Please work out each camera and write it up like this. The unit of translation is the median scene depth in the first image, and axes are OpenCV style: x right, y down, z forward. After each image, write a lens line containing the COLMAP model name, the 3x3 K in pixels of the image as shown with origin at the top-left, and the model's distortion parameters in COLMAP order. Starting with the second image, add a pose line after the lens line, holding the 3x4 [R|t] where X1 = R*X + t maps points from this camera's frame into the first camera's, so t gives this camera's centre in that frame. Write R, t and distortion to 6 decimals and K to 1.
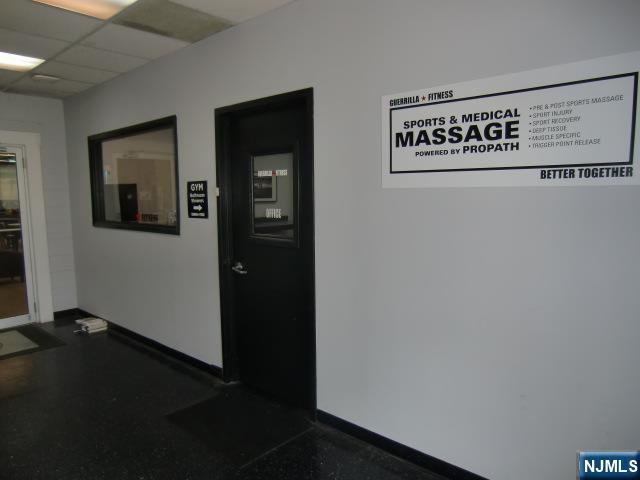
lens RADIAL K [[452.0, 0, 316.7], [0, 452.0, 242.0], [0, 0, 1]] dist [-0.062318, 0.039543]
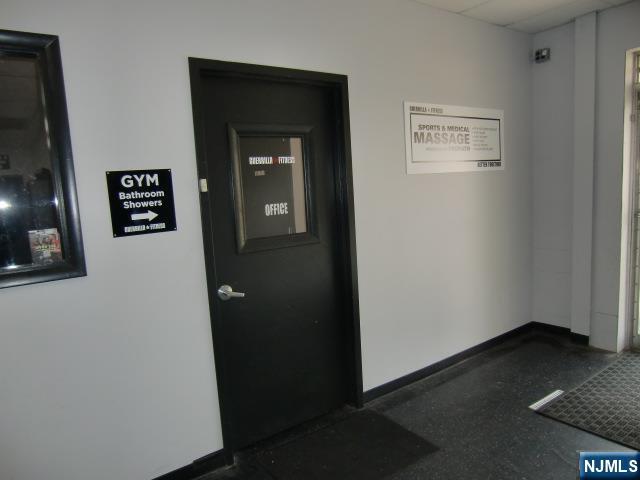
lens RADIAL K [[452.0, 0, 319.0], [0, 452.0, 241.6], [0, 0, 1]] dist [-0.062318, 0.039543]
pose [[0.213979, -0.125023, 0.968805, -0.826348], [0.162643, 0.982492, 0.090866, -0.063471], [-0.963203, 0.138126, 0.230567, 0.696122]]
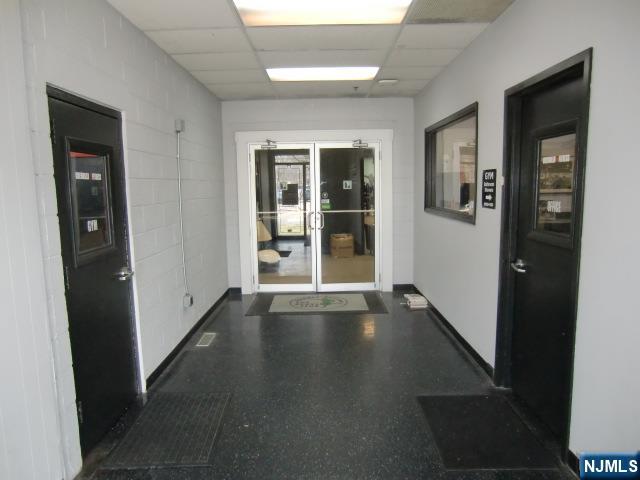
lens RADIAL K [[452.0, 0, 321.7], [0, 452.0, 243.0], [0, 0, 1]] dist [-0.062318, 0.039543]
pose [[0.671654, 0.096046, -0.734613, 0.217153], [-0.073915, 0.995301, 0.062549, -0.014206], [0.737169, 0.012288, 0.675597, 0.105490]]
